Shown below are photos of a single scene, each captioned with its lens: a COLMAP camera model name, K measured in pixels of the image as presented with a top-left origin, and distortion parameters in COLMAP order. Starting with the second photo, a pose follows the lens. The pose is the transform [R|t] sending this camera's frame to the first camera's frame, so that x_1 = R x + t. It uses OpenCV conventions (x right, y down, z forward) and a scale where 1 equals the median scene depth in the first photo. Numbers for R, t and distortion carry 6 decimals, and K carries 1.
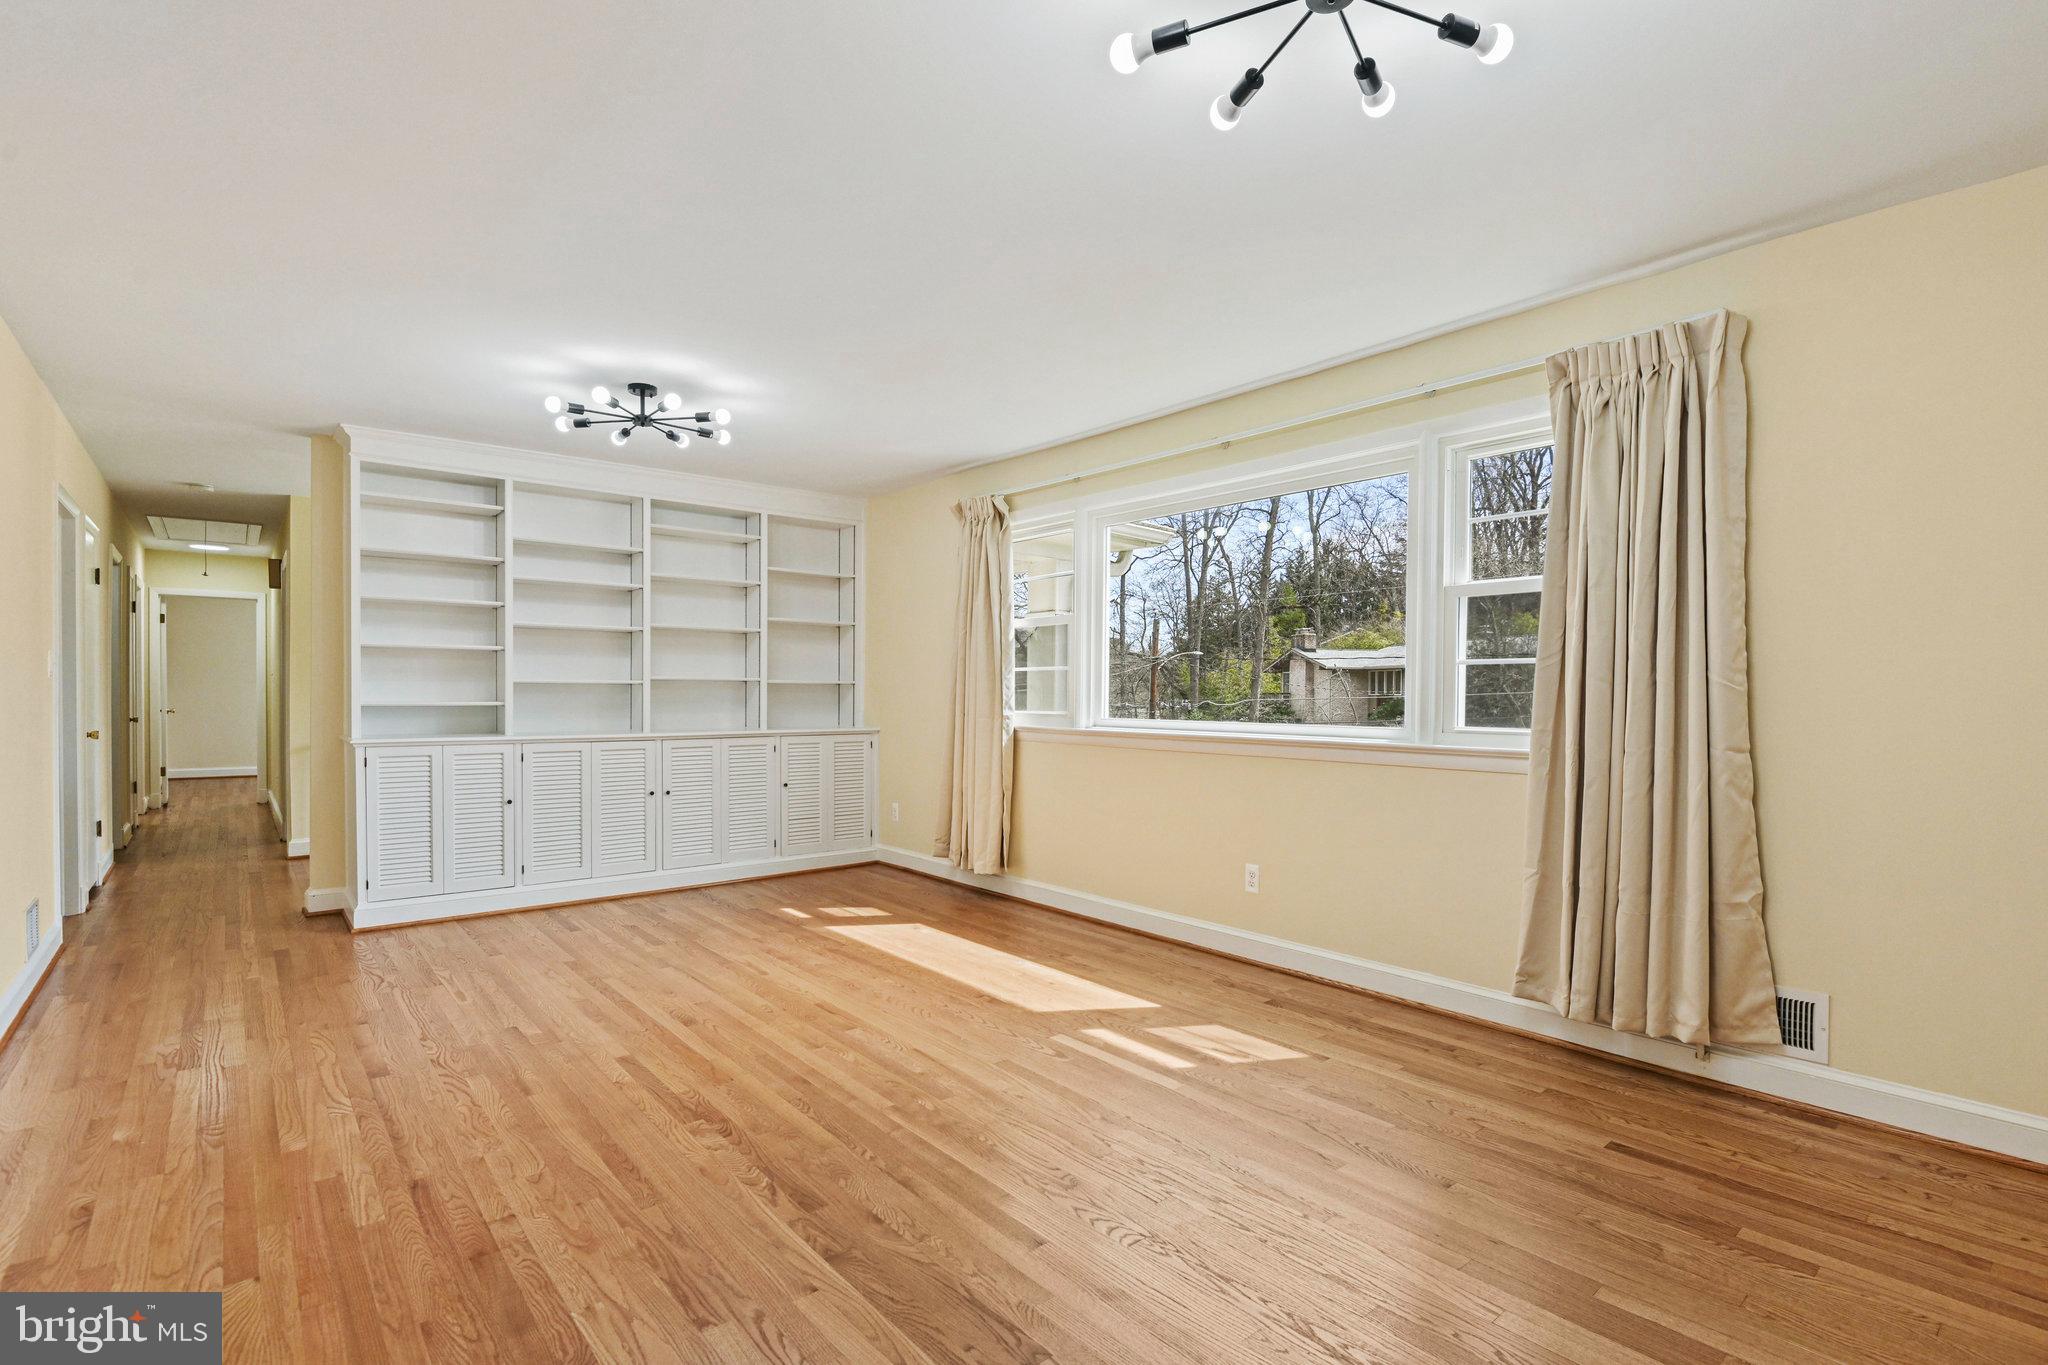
lens RADIAL K [[952.0, 0, 1017.8], [0, 952.0, 701.0], [0, 0, 1]] dist [-0.006880, -0.001607]
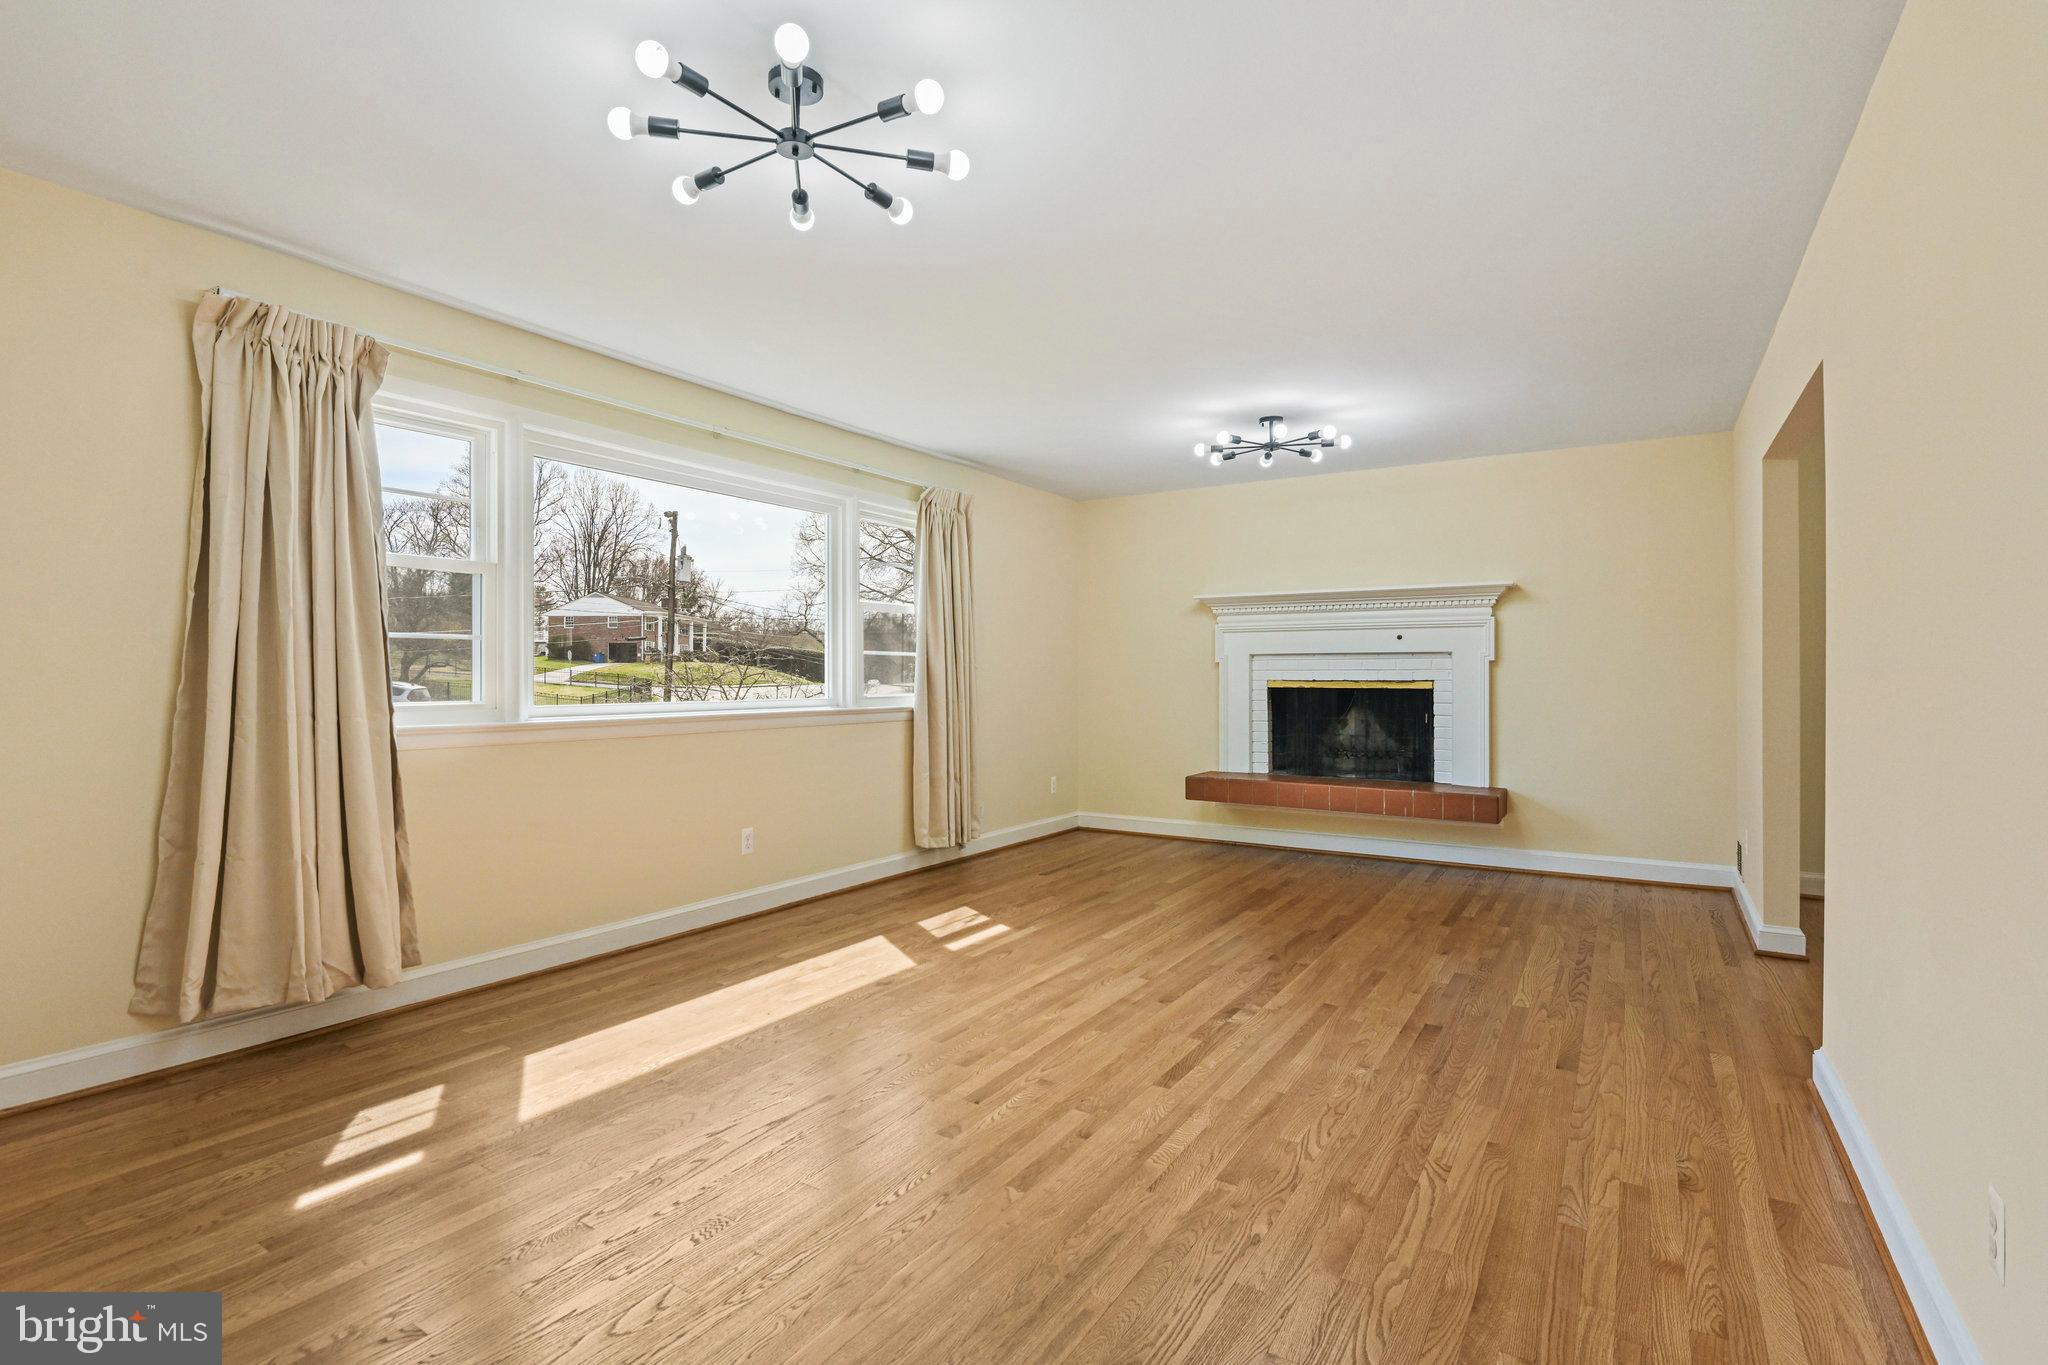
lens RADIAL K [[952.0, 0, 1018.7], [0, 952.0, 678.3], [0, 0, 1]] dist [-0.006880, -0.001607]
pose [[-0.297405, -0.009336, 0.954706, -0.875228], [0.003356, 0.999936, 0.010823, -0.013640], [-0.954745, 0.006423, -0.297355, 0.995493]]
